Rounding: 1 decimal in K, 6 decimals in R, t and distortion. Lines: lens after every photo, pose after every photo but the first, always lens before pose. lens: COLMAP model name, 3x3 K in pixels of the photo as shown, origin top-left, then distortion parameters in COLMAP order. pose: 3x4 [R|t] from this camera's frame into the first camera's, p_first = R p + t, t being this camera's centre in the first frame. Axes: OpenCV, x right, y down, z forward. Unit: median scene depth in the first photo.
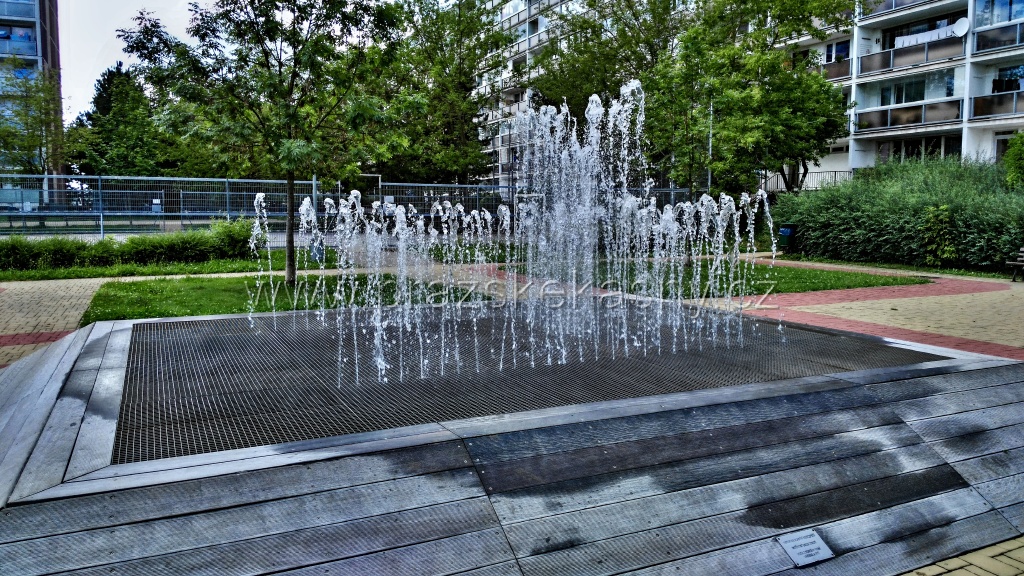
lens RADIAL K [[767.7, 0, 559.0], [0, 767.7, 273.1], [0, 0, 1]] dist [-0.006816, -0.039626]
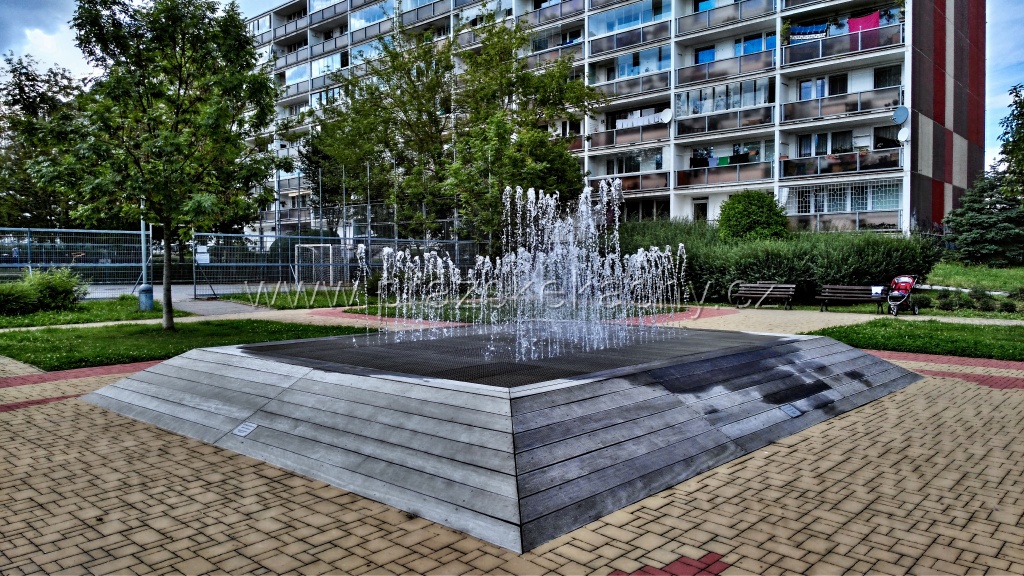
lens RADIAL K [[767.7, 0, 496.7], [0, 767.7, 298.5], [0, 0, 1]] dist [-0.006816, -0.039626]
pose [[0.935608, -0.022168, 0.352345, -0.195053], [0.033867, 0.999060, -0.027072, 0.008905], [-0.351413, 0.037262, 0.935479, -0.092584]]
